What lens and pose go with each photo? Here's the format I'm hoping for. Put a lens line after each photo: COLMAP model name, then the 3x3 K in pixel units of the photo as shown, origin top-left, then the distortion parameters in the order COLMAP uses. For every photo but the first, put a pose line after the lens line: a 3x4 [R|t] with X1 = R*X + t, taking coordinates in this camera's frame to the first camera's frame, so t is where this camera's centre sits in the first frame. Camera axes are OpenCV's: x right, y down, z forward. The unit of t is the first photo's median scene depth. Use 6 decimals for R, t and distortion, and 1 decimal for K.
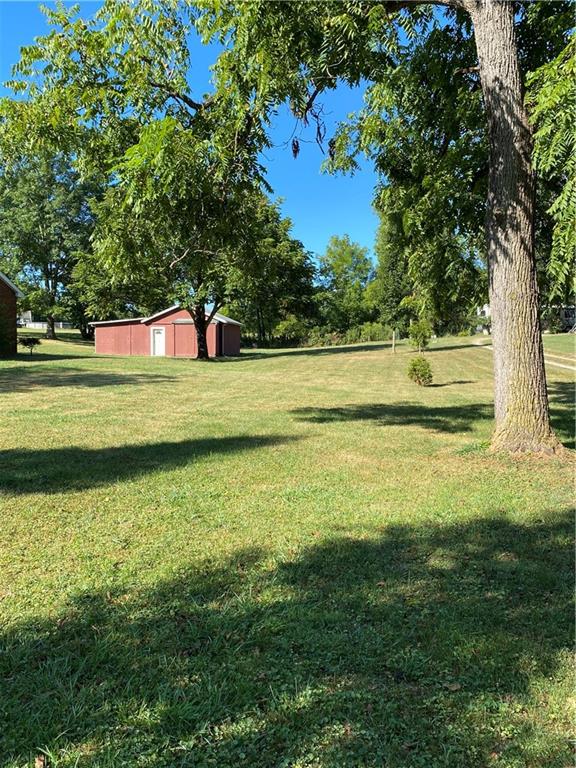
lens RADIAL K [[646.4, 0, 282.7], [0, 646.4, 383.4], [0, 0, 1]] dist [0.071602, -0.067552]
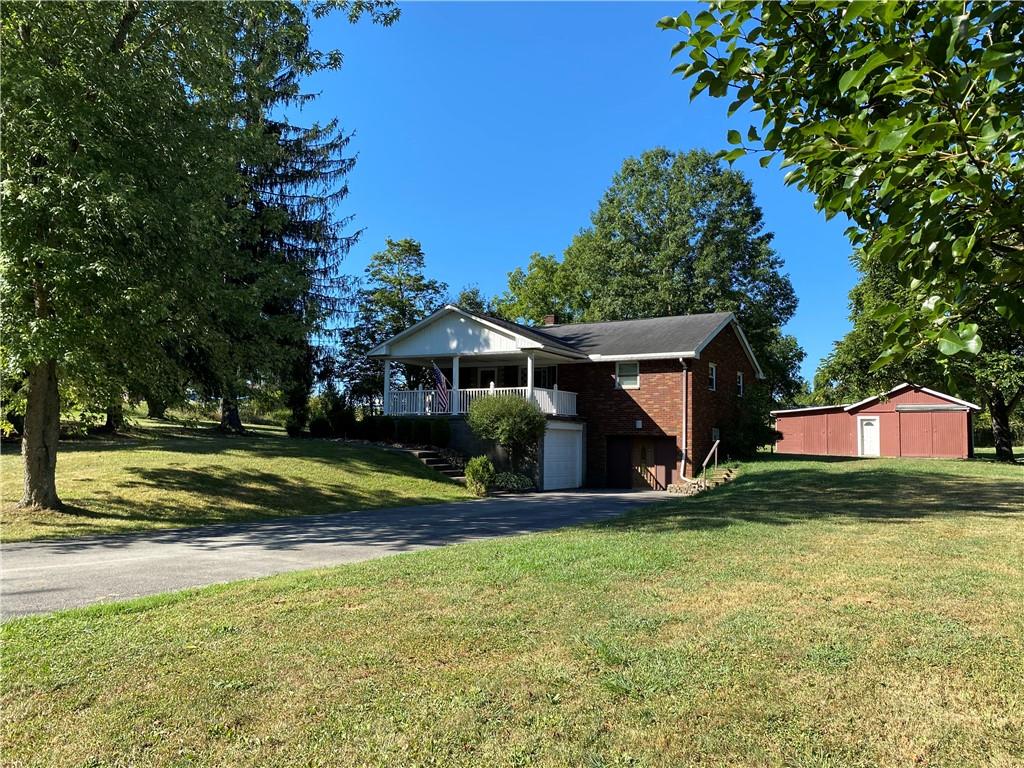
lens RADIAL K [[818.9, 0, 512.3], [0, 818.9, 382.1], [0, 0, 1]] dist [0.076354, -0.005162]
pose [[0.934987, -0.020441, -0.354092, -0.419501], [-0.025598, 0.991846, -0.124849, 0.001657], [0.353757, 0.125796, 0.926839, -0.010208]]
